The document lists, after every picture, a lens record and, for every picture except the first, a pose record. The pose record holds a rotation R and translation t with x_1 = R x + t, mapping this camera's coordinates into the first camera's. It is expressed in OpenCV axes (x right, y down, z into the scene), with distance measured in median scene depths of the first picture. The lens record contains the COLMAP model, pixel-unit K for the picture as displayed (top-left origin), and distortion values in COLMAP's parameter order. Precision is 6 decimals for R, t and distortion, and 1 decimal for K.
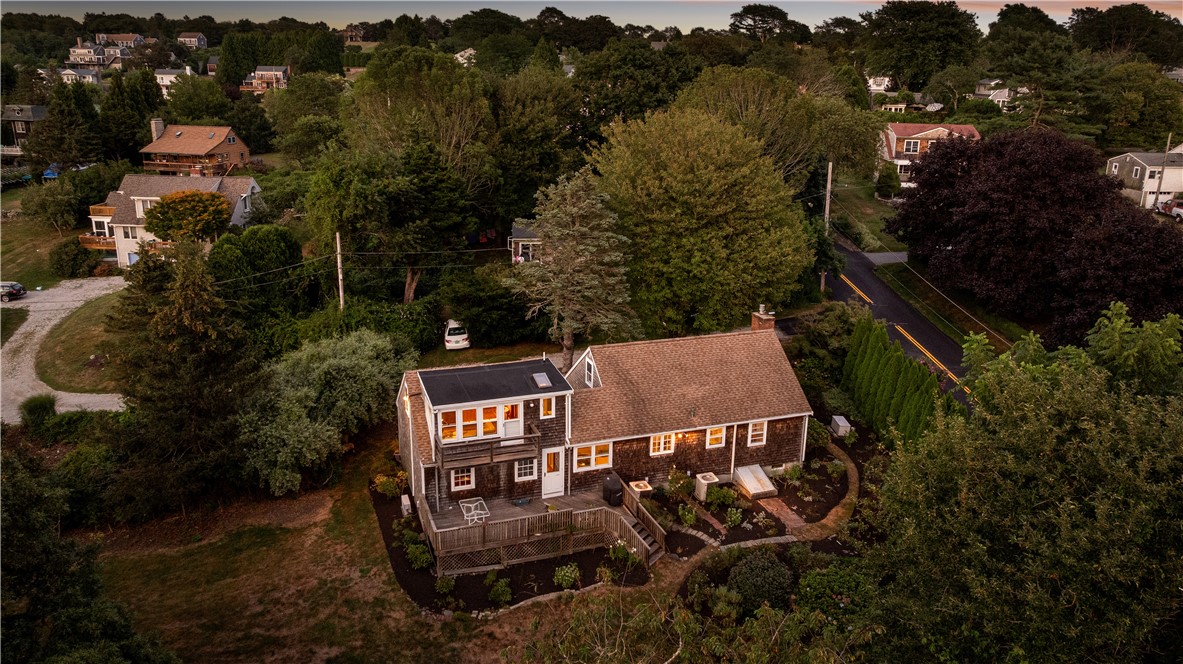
lens RADIAL K [[860.0, 0, 591.5], [0, 860.0, 332.0], [0, 0, 1]] dist [-0.015990, 0.000849]
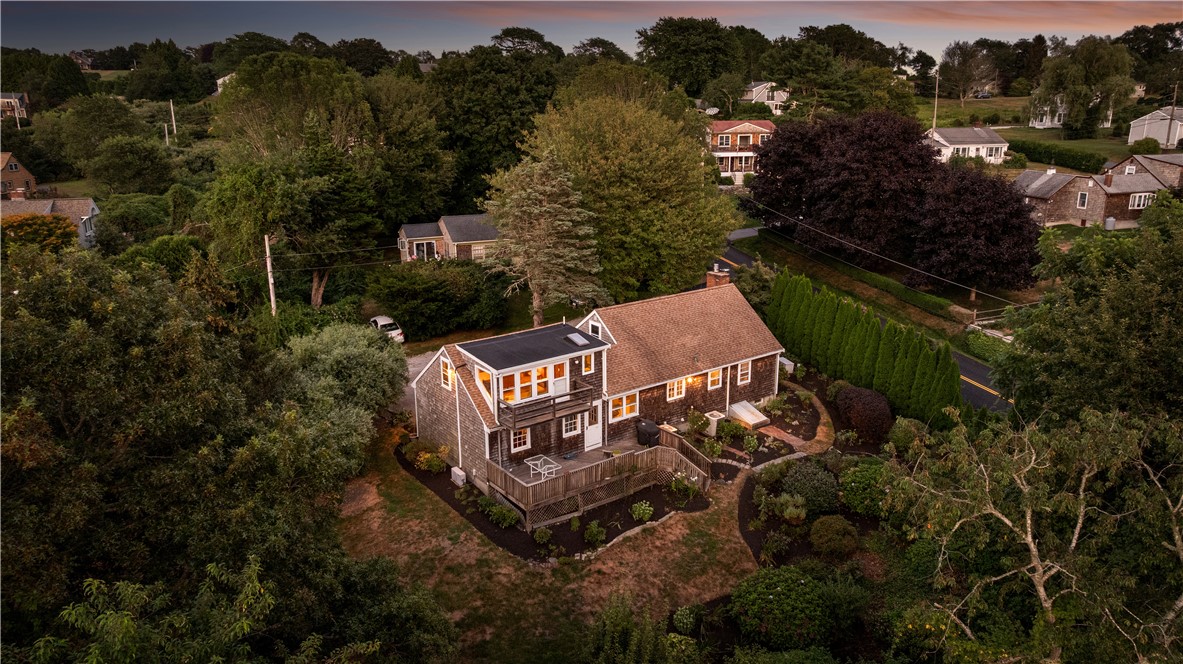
lens RADIAL K [[825.4, 0, 591.5], [0, 825.4, 332.0], [0, 0, 1]] dist [-0.013721, 0.000967]
pose [[0.956888, -0.100646, 0.272462, -0.299192], [0.104876, 0.994485, -0.000968, 0.046771], [-0.270862, 0.029501, 0.962166, 0.011706]]
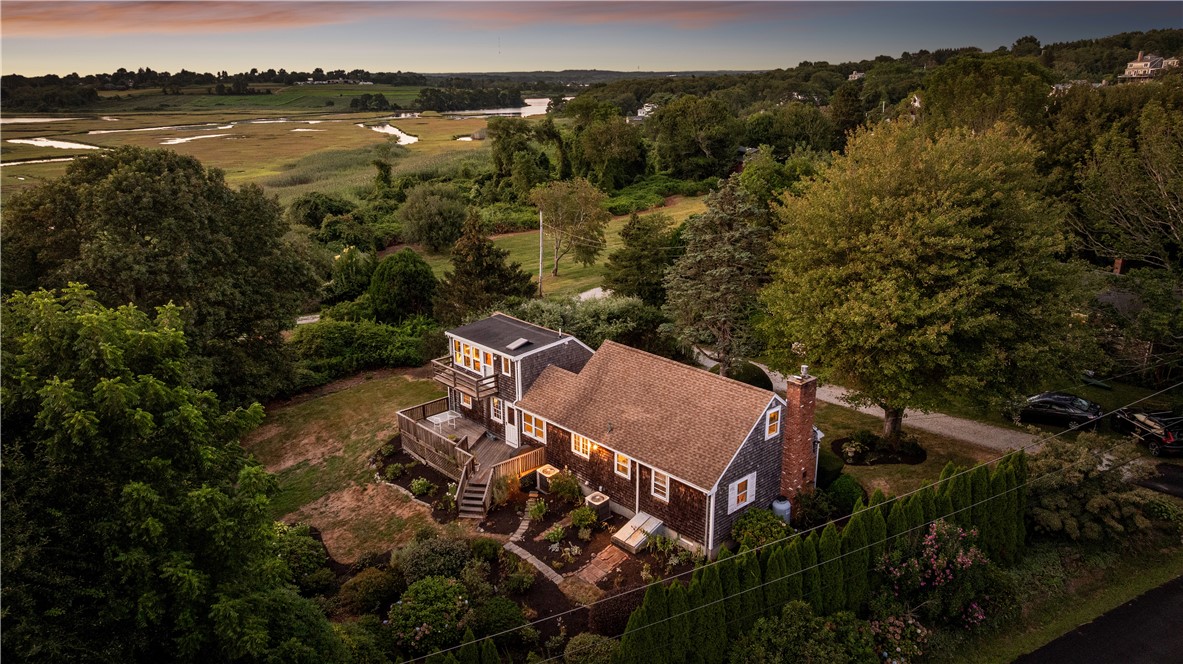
lens RADIAL K [[825.4, 0, 591.5], [0, 825.4, 332.0], [0, 0, 1]] dist [-0.013721, 0.000967]
pose [[0.380882, 0.249894, -0.890214, 0.906258], [-0.254570, 0.953917, 0.158857, -0.151391], [0.888889, 0.166116, 0.426946, 0.574053]]
